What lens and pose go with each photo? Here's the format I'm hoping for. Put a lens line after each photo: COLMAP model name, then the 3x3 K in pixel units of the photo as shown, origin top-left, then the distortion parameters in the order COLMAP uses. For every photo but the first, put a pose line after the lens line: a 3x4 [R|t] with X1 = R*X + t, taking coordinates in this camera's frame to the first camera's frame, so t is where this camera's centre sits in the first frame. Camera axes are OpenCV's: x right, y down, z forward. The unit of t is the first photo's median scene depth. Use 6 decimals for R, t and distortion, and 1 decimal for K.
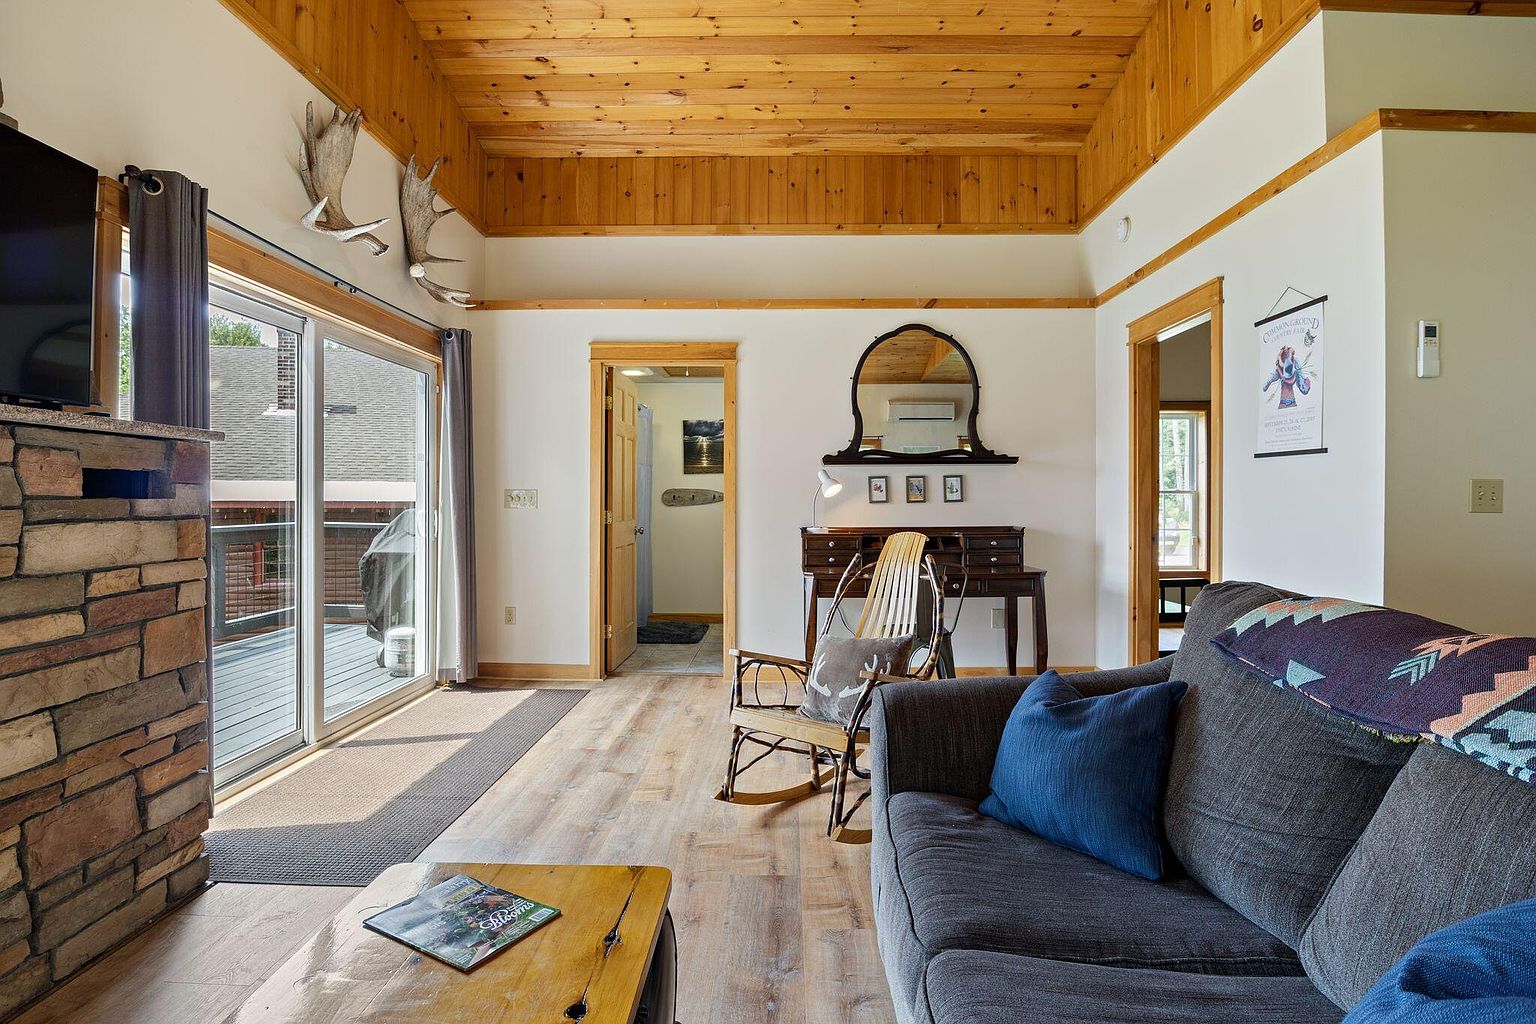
lens RADIAL K [[772.2, 0, 764.7], [0, 772.2, 506.4], [0, 0, 1]] dist [-0.000515, -0.000122]
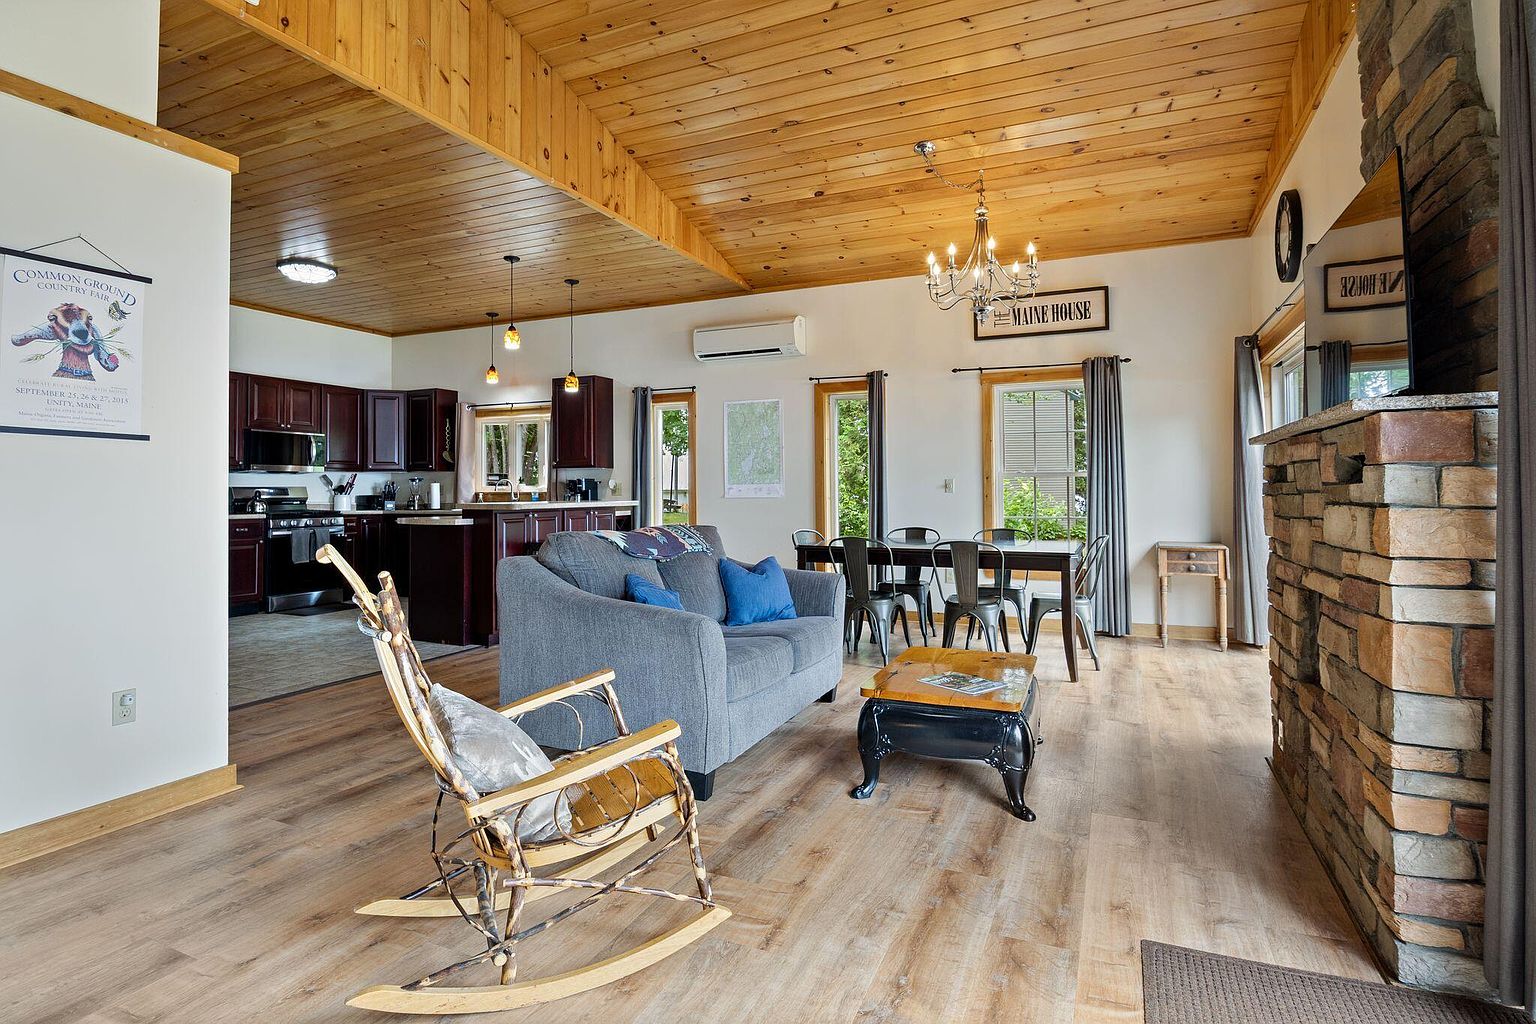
lens RADIAL K [[772.2, 0, 767.9], [0, 772.2, 497.6], [0, 0, 1]] dist [-0.000515, -0.000122]
pose [[-0.920556, 0.001475, 0.390609, -0.344597], [0.004822, 0.999960, 0.007589, -0.002192], [-0.390582, 0.008869, -0.920526, 1.506003]]
